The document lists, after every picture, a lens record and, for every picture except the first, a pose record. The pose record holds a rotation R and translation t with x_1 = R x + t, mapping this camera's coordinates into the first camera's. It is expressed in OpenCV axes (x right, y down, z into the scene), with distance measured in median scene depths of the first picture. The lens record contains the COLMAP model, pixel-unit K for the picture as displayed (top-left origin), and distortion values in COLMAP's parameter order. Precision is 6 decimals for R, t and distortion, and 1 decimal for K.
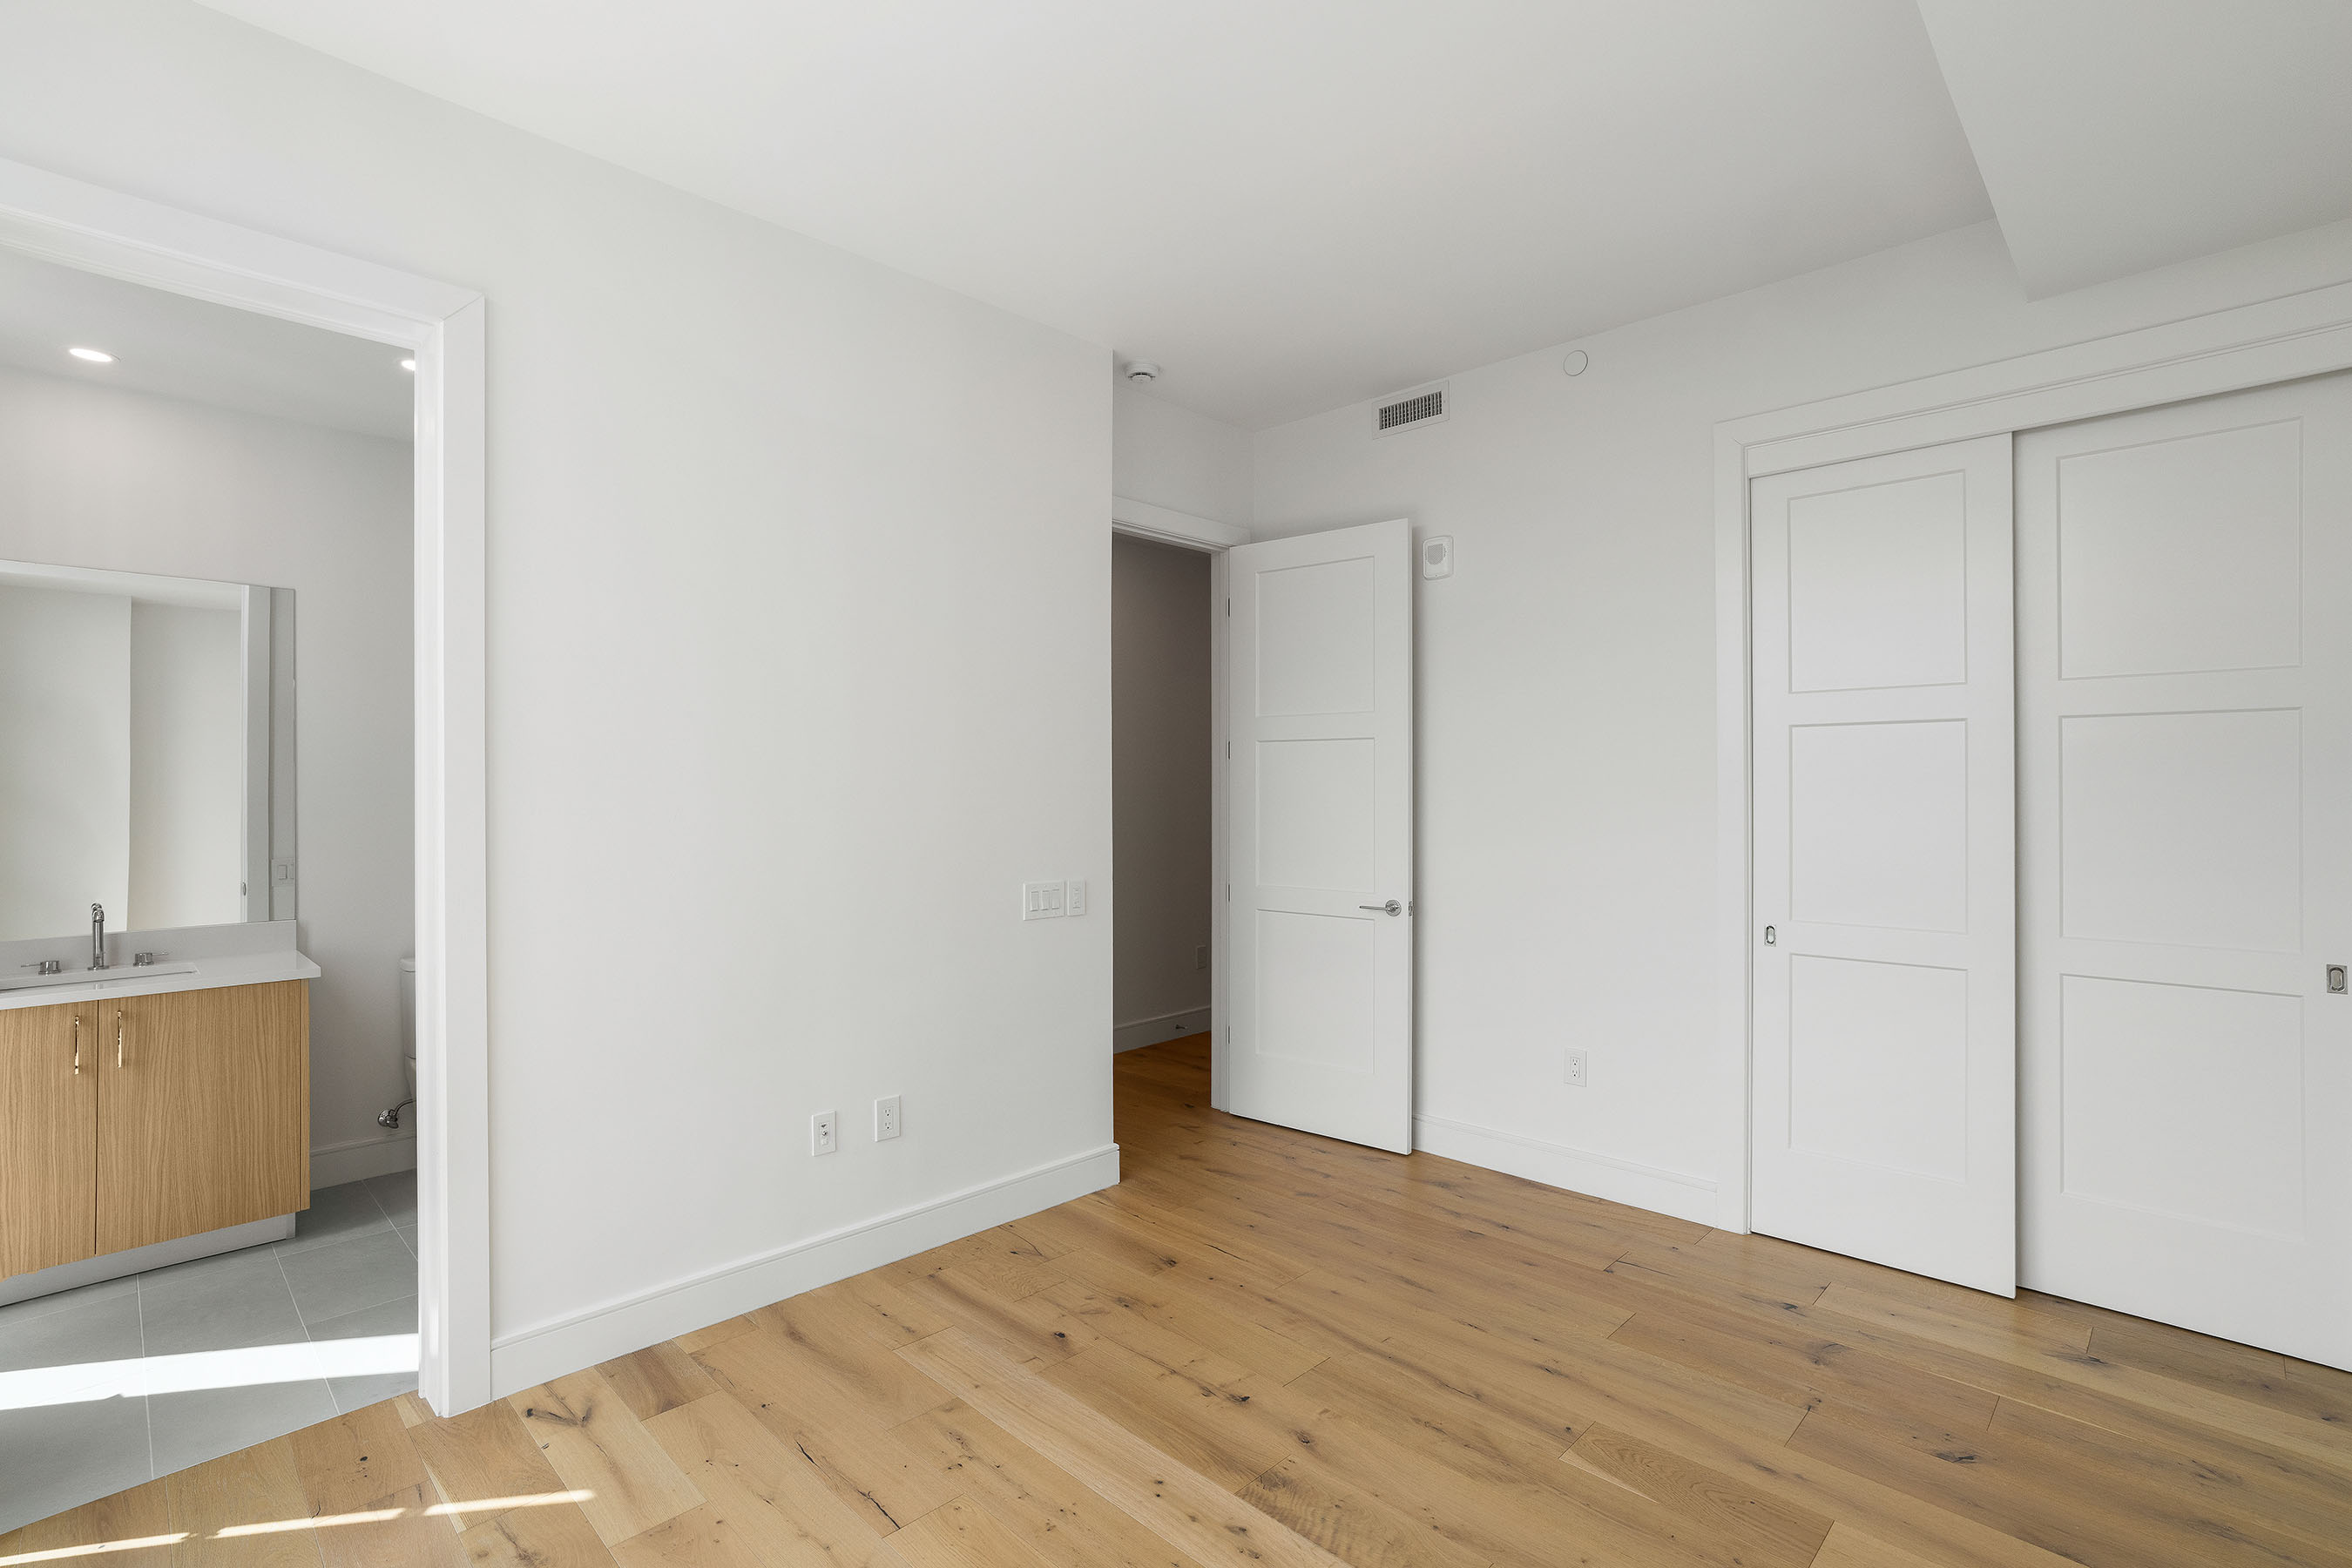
lens RADIAL K [[1082.9, 0, 1176.0], [0, 1082.9, 784.0], [0, 0, 1]] dist [-0.000672, 0.000214]
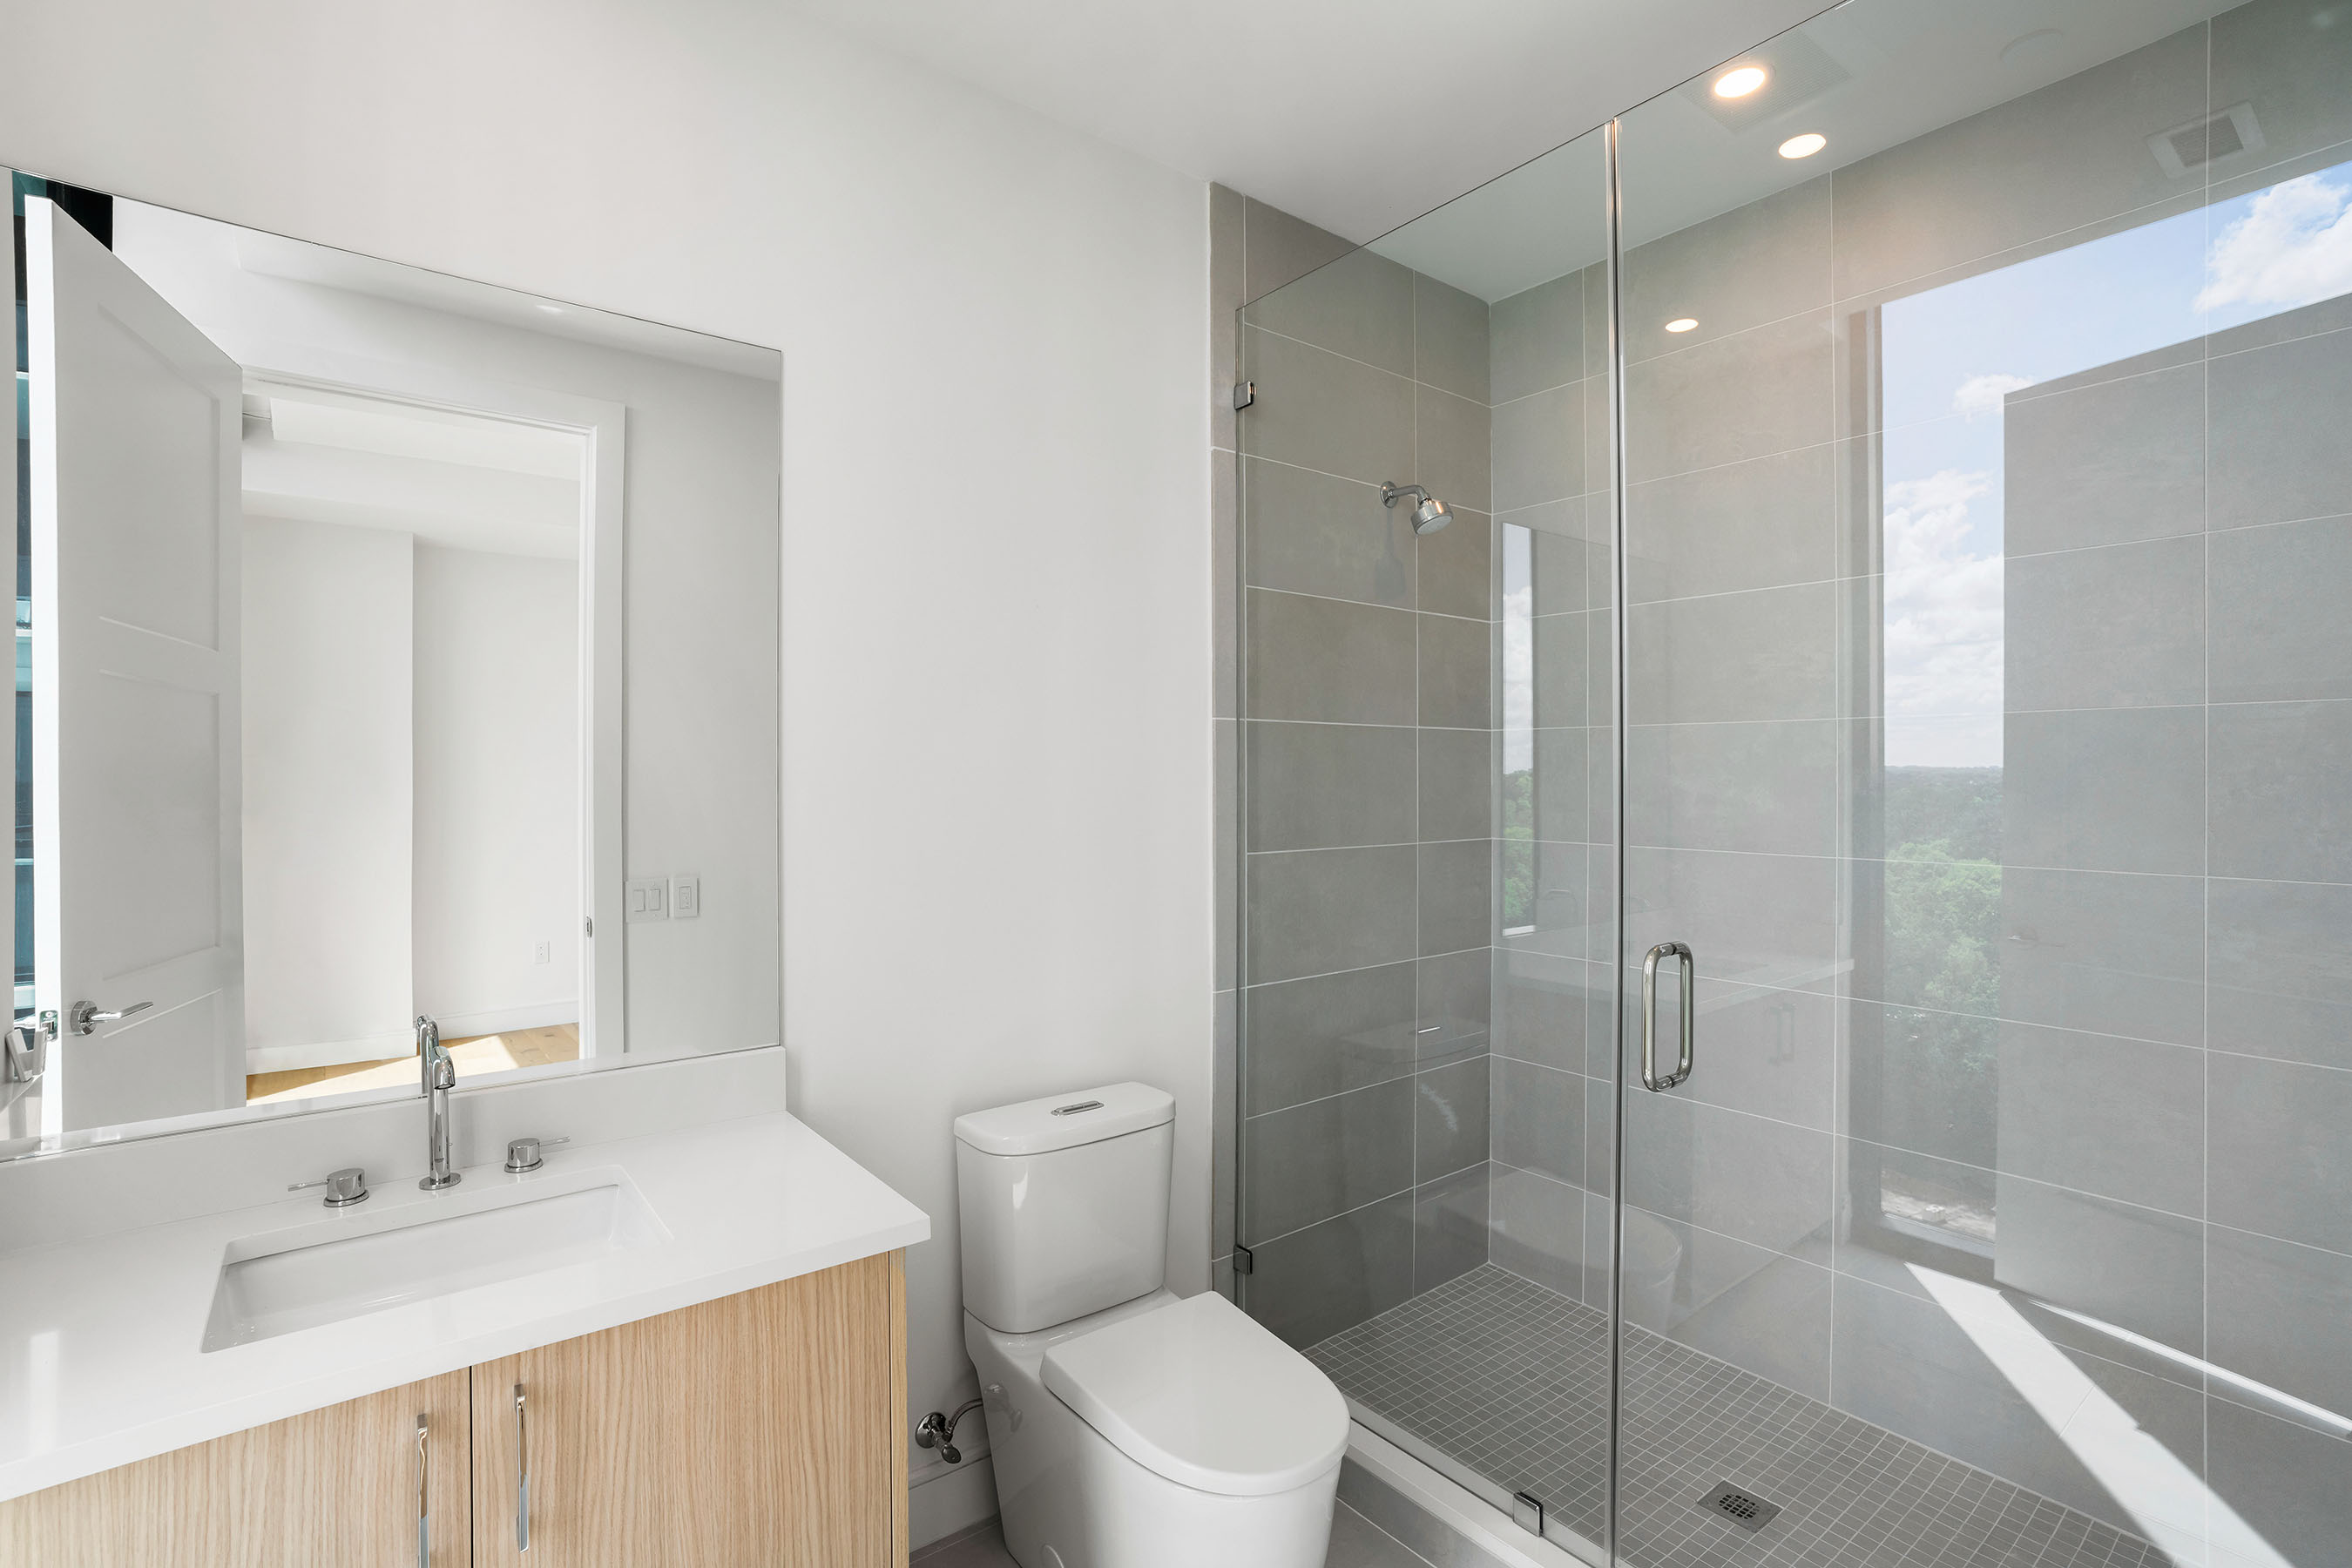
lens RADIAL K [[1078.4, 0, 1176.0], [0, 1078.4, 784.0], [0, 0, 1]] dist [-0.003364, -0.000615]
pose [[0.990841, 0.000758, -0.135030, -0.658240], [0.001670, 0.999839, 0.017862, -0.002809], [0.135022, -0.017924, 0.990681, 0.626157]]
